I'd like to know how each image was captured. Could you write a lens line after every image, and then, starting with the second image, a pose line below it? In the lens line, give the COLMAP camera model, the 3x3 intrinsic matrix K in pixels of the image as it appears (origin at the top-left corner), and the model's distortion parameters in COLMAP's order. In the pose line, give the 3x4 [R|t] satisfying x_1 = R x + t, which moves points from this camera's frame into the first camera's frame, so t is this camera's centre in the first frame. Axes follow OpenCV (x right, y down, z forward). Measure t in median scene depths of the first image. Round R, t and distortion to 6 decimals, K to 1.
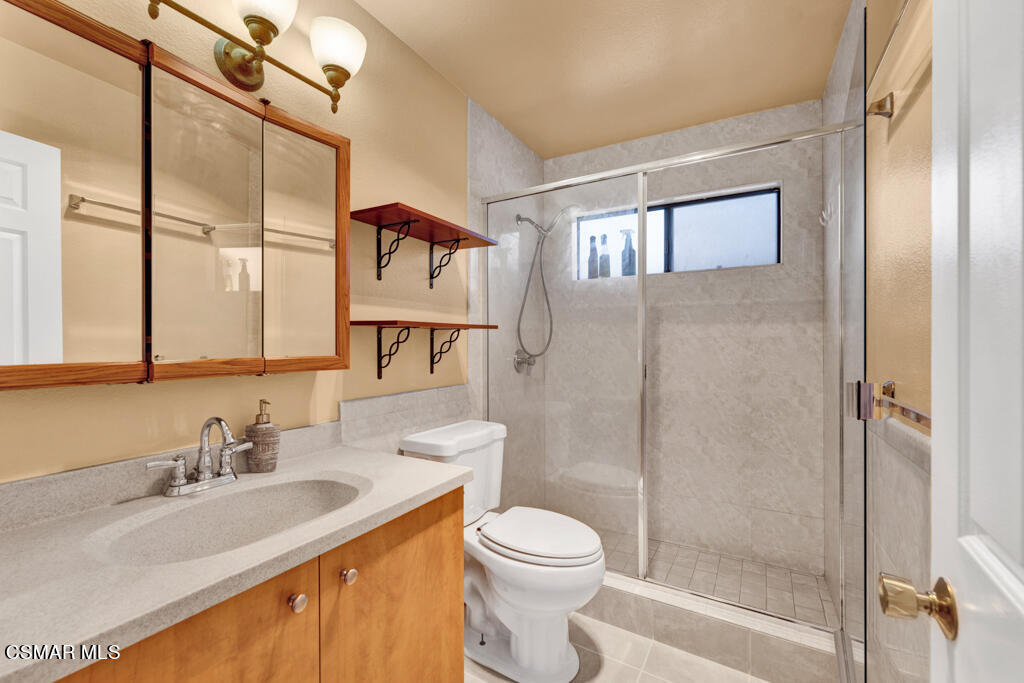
lens RADIAL K [[429.2, 0, 511.3], [0, 429.2, 333.6], [0, 0, 1]] dist [-0.000204, -0.000010]
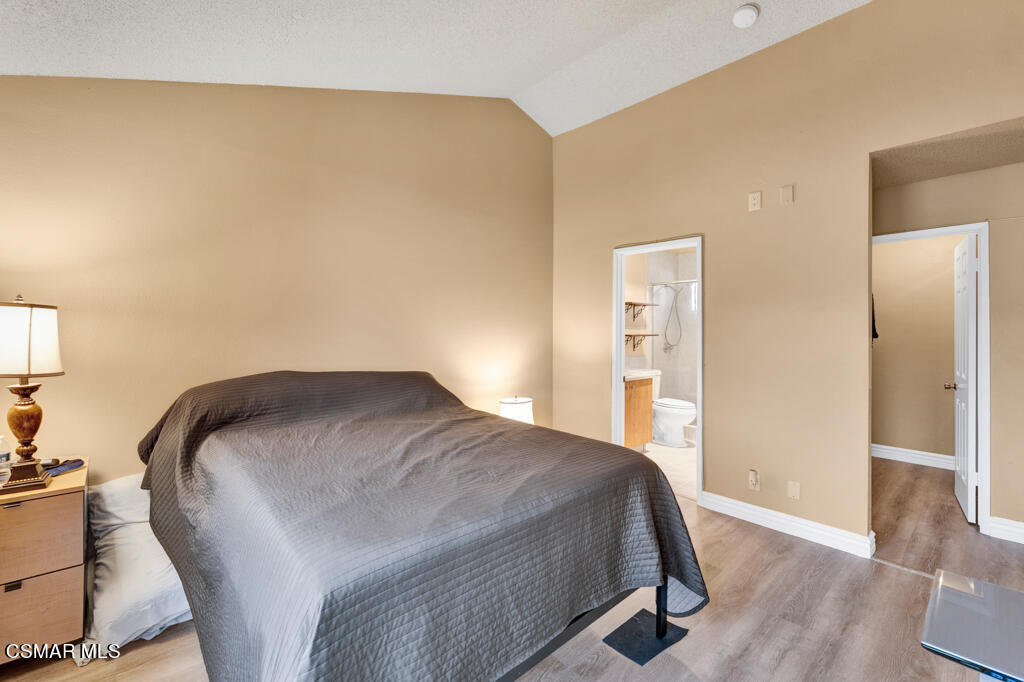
lens RADIAL K [[429.2, 0, 511.3], [0, 429.2, 333.1], [0, 0, 1]] dist [-0.000204, -0.000010]
pose [[0.952018, 0.002971, -0.306026, -0.084343], [0.003872, 0.999756, 0.021751, -0.088816], [0.306016, -0.021892, 0.951775, -1.853968]]
